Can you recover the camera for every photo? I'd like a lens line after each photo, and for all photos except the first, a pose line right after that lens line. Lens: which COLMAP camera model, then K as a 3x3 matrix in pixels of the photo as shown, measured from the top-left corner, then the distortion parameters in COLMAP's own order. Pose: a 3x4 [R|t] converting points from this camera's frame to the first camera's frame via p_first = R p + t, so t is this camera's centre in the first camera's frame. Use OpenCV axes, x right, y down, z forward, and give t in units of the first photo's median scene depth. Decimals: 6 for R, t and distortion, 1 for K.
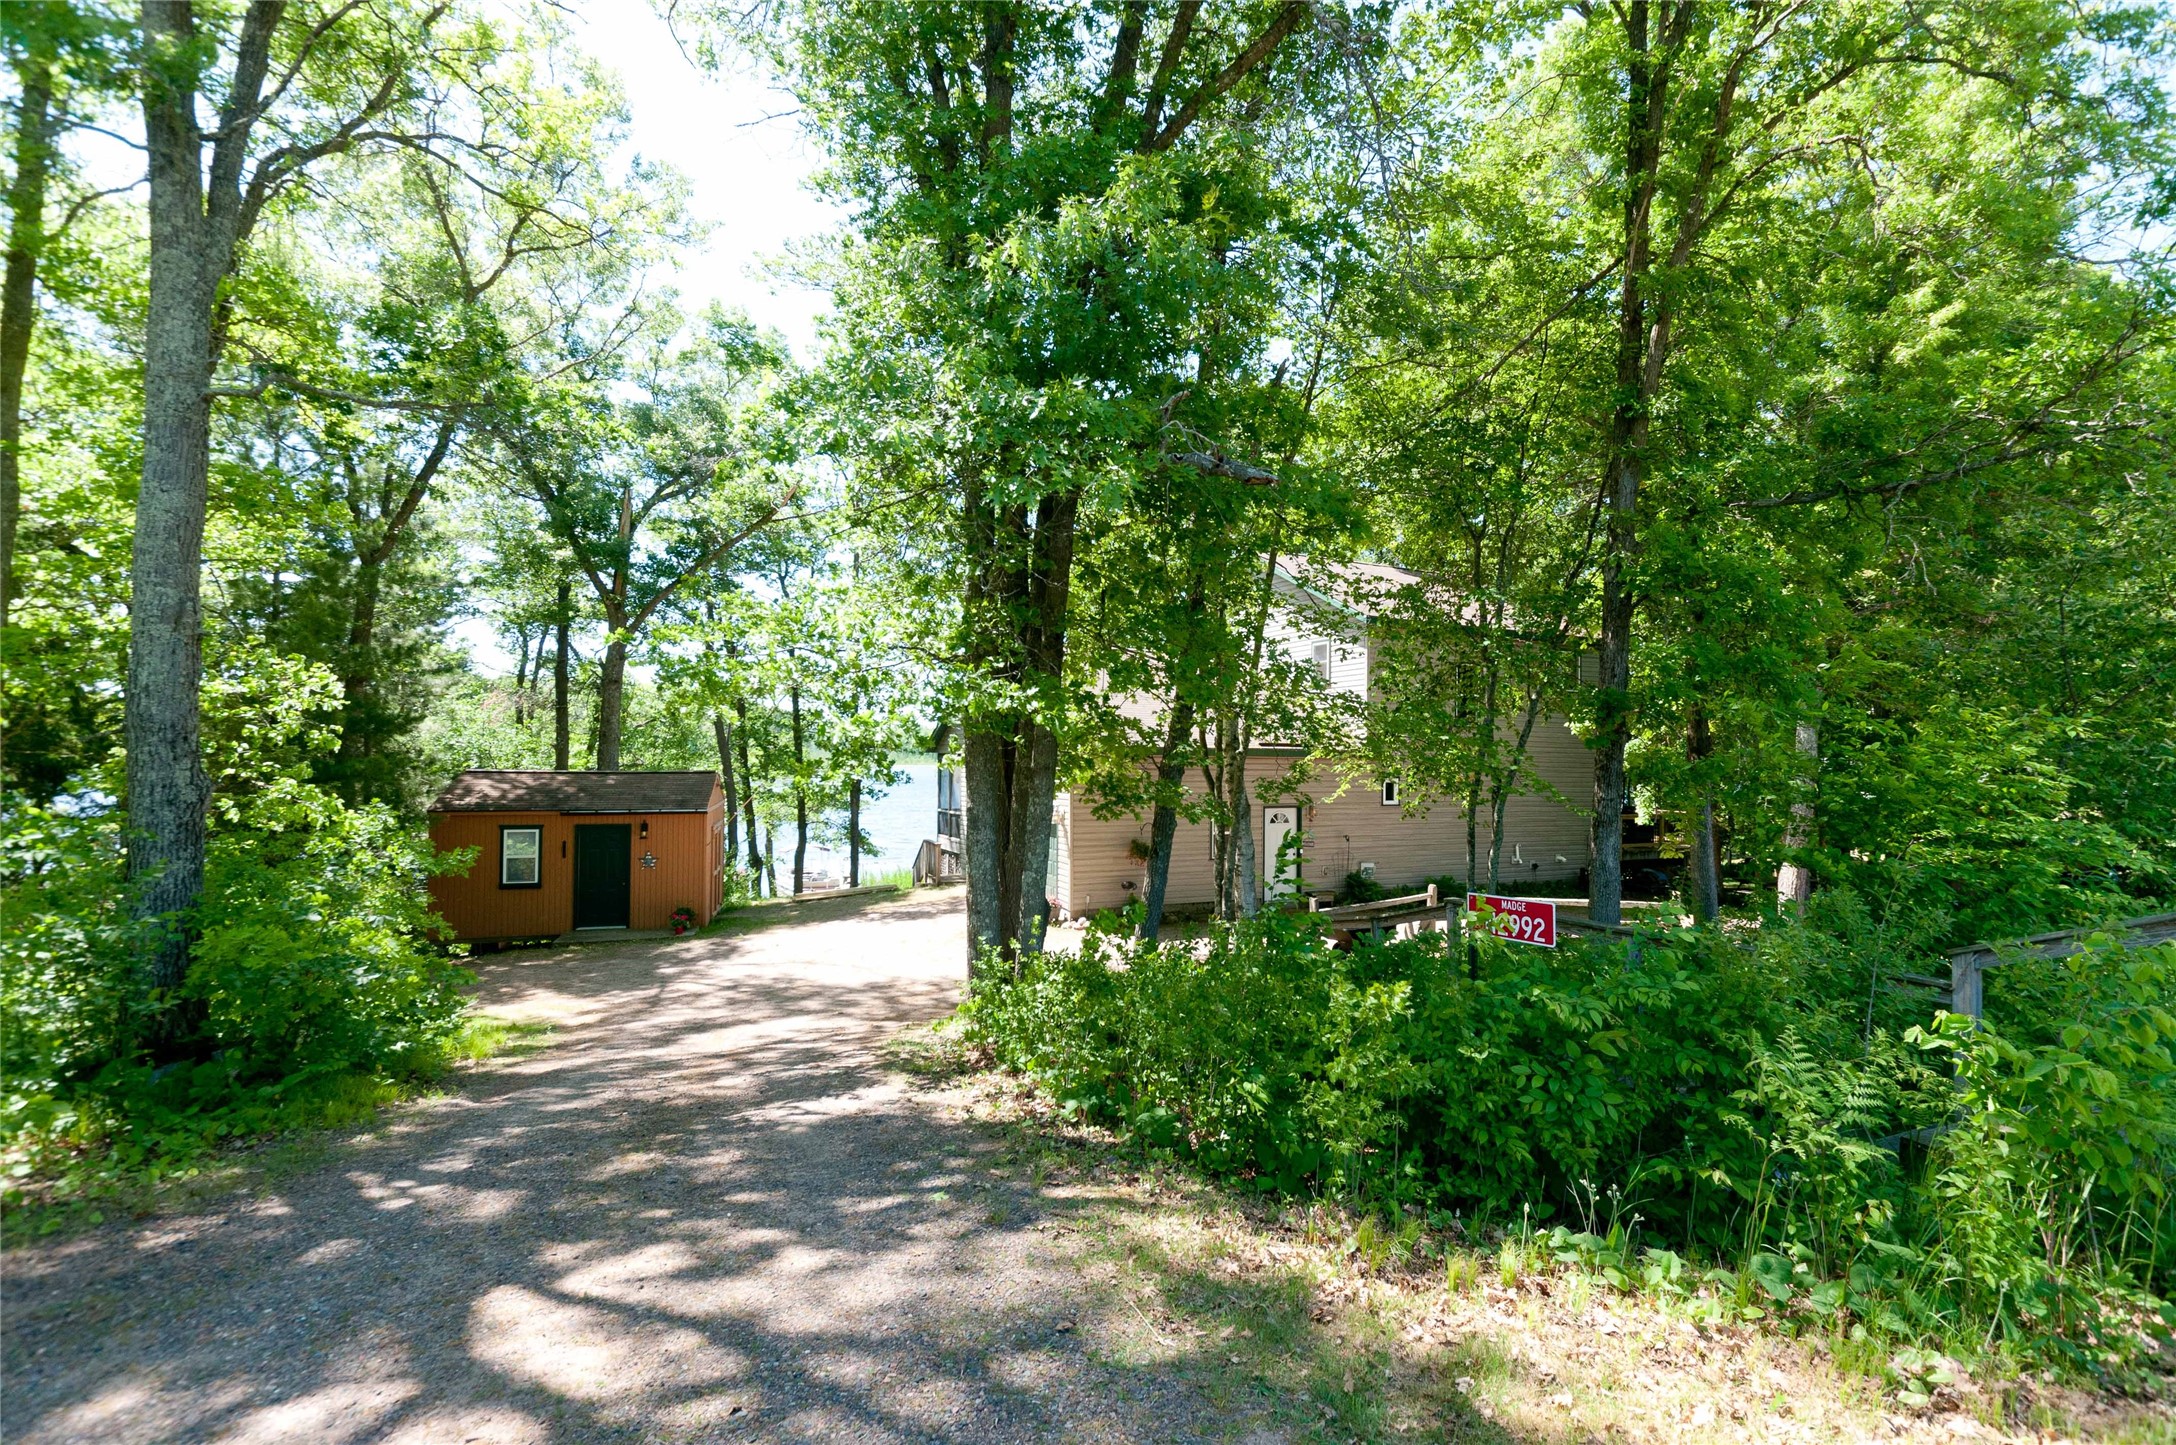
lens RADIAL K [[951.9, 0, 1093.0], [0, 951.9, 740.4], [0, 0, 1]] dist [0.010051, -0.004648]
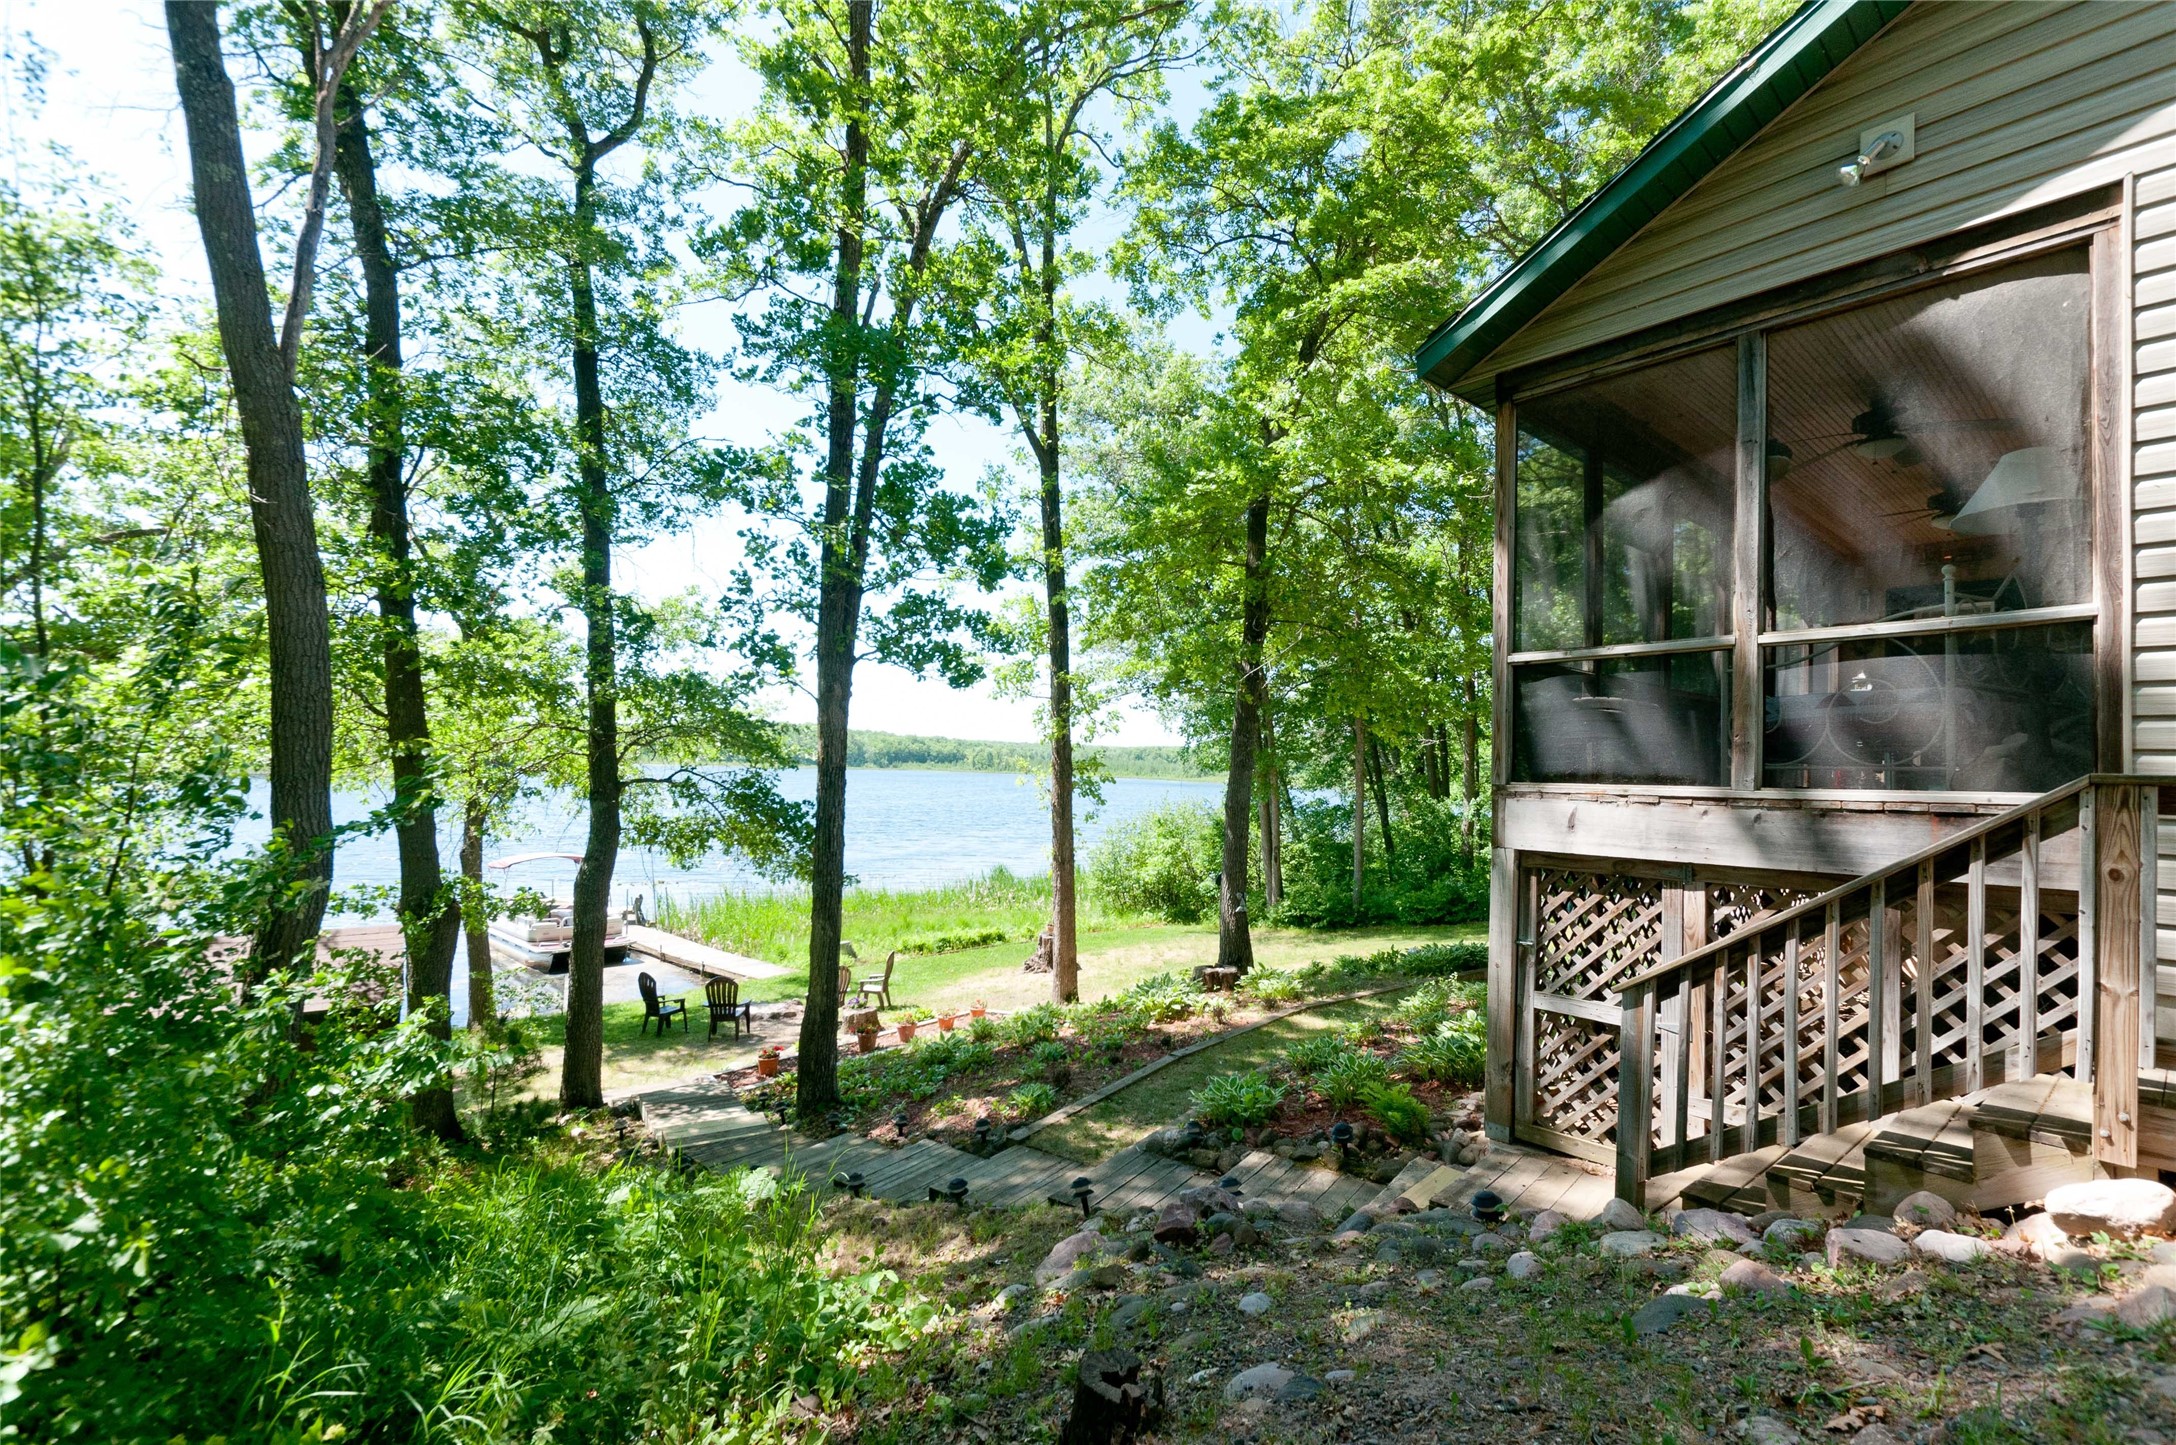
lens RADIAL K [[930.4, 0, 1089.4], [0, 930.4, 742.0], [0, 0, 1]] dist [0.007918, -0.003760]
pose [[0.963513, 0.029641, 0.266013, -0.334459], [-0.029535, 0.999554, -0.004400, 0.098905], [-0.266025, -0.003617, 0.963959, 0.948152]]
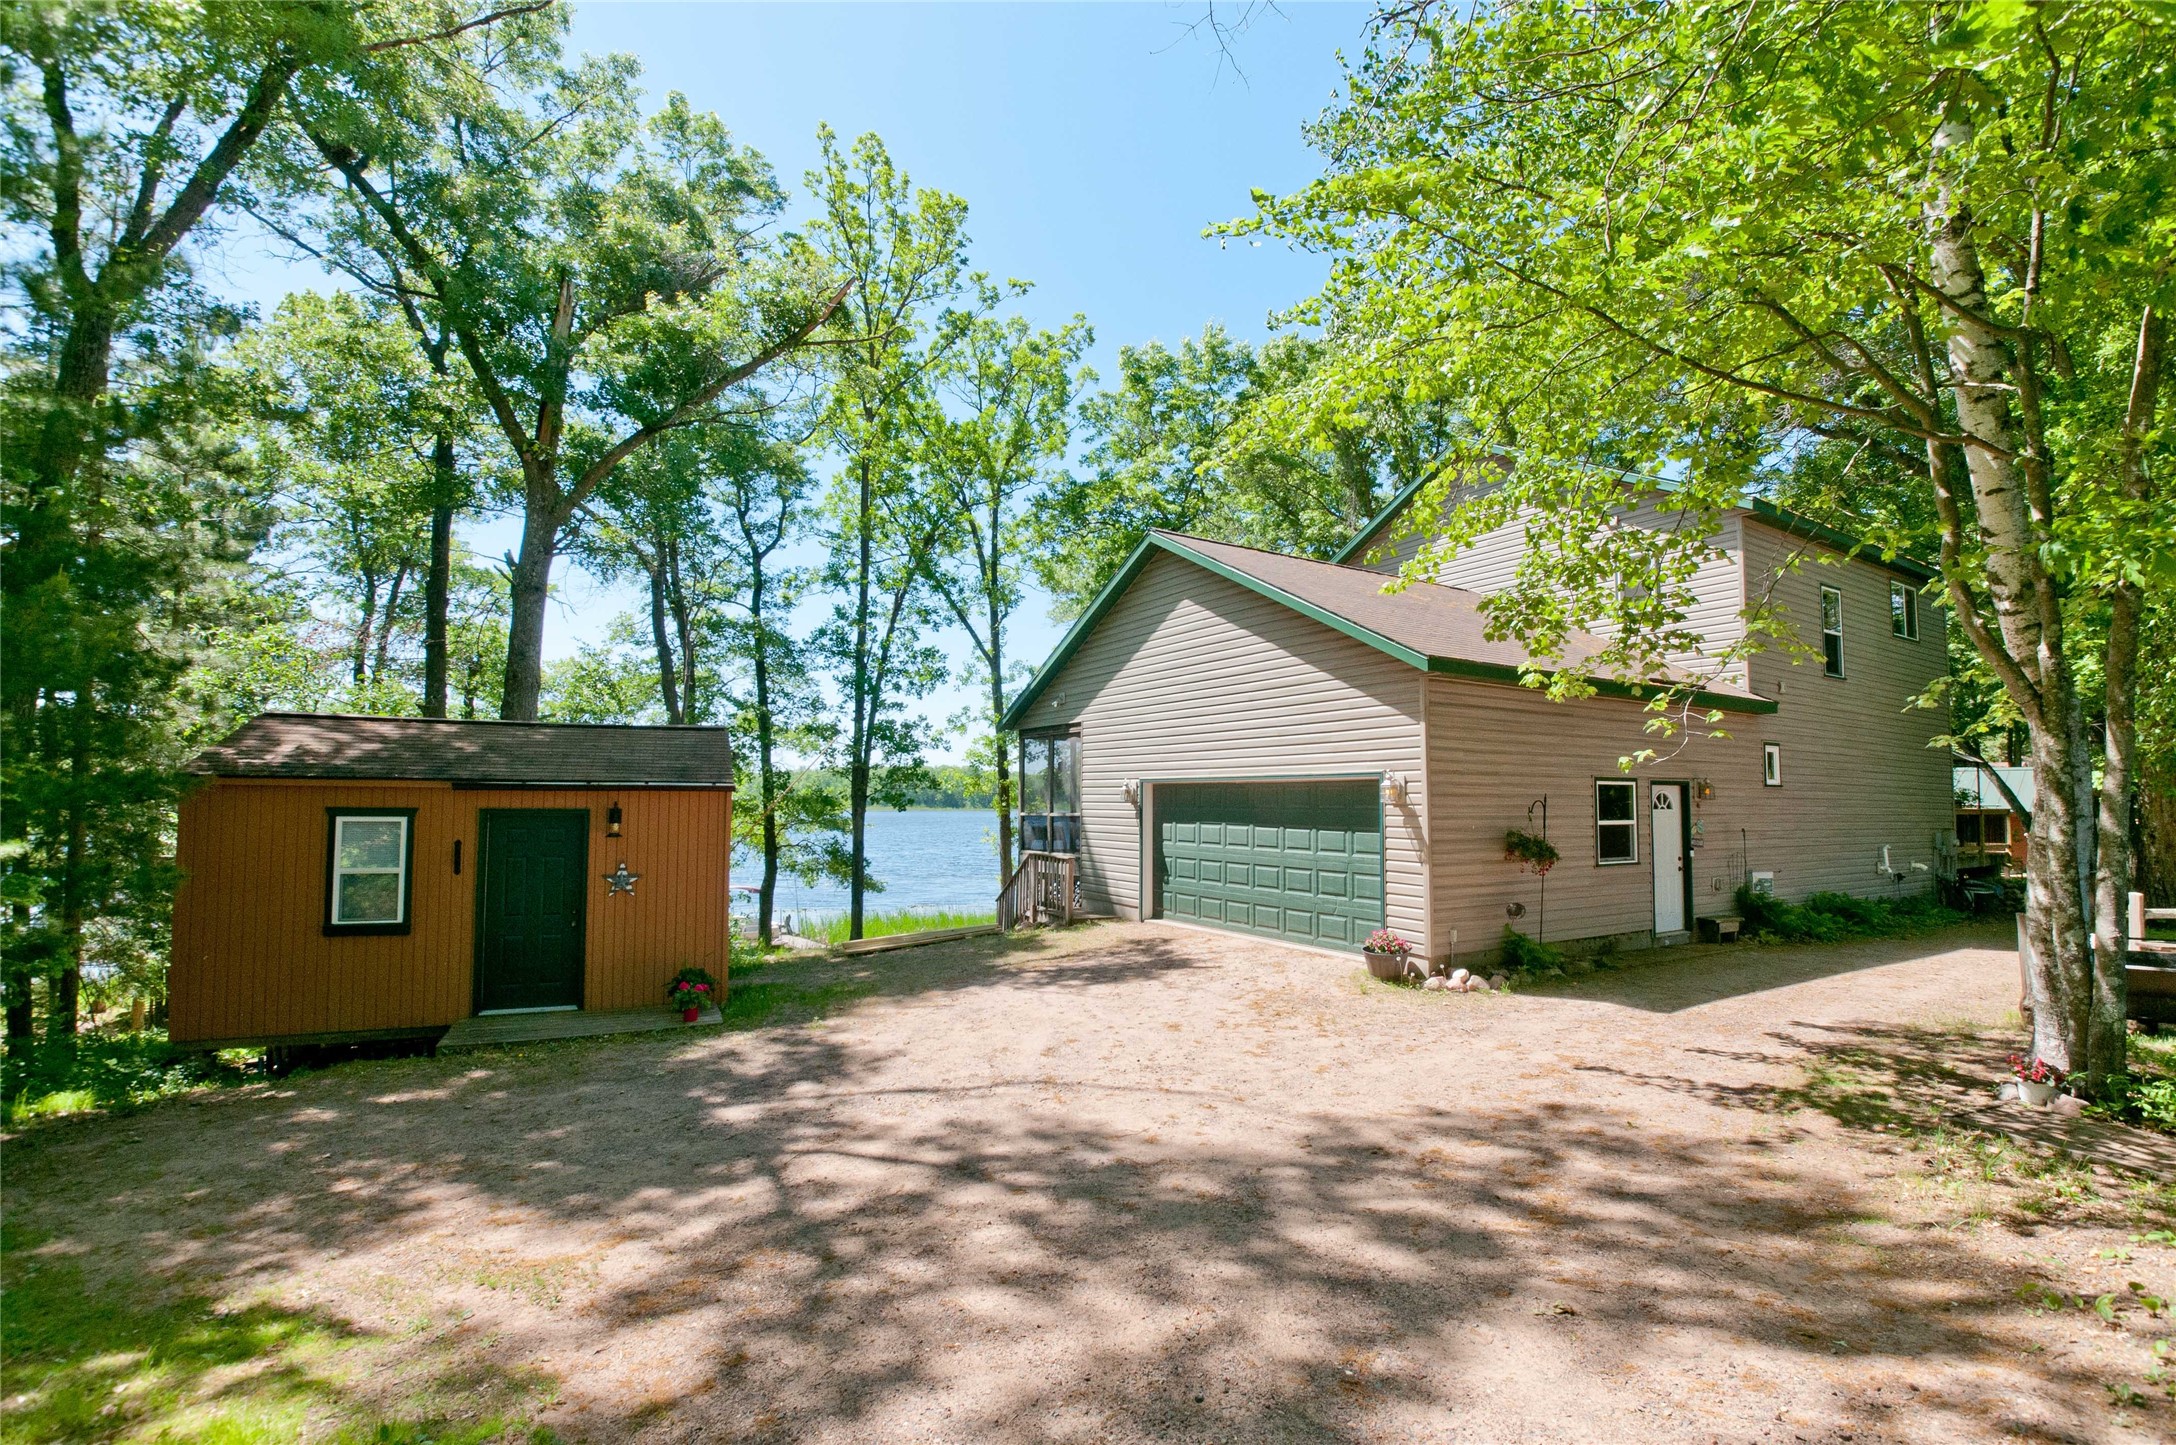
lens RADIAL K [[980.9, 0, 1084.6], [0, 980.9, 746.6], [0, 0, 1]] dist [-0.030401, -0.000047]
pose [[0.993664, 0.000574, 0.112389, -0.222149], [0.004407, 0.999019, -0.044067, 0.063206], [-0.112304, 0.044284, 0.992687, 0.354799]]
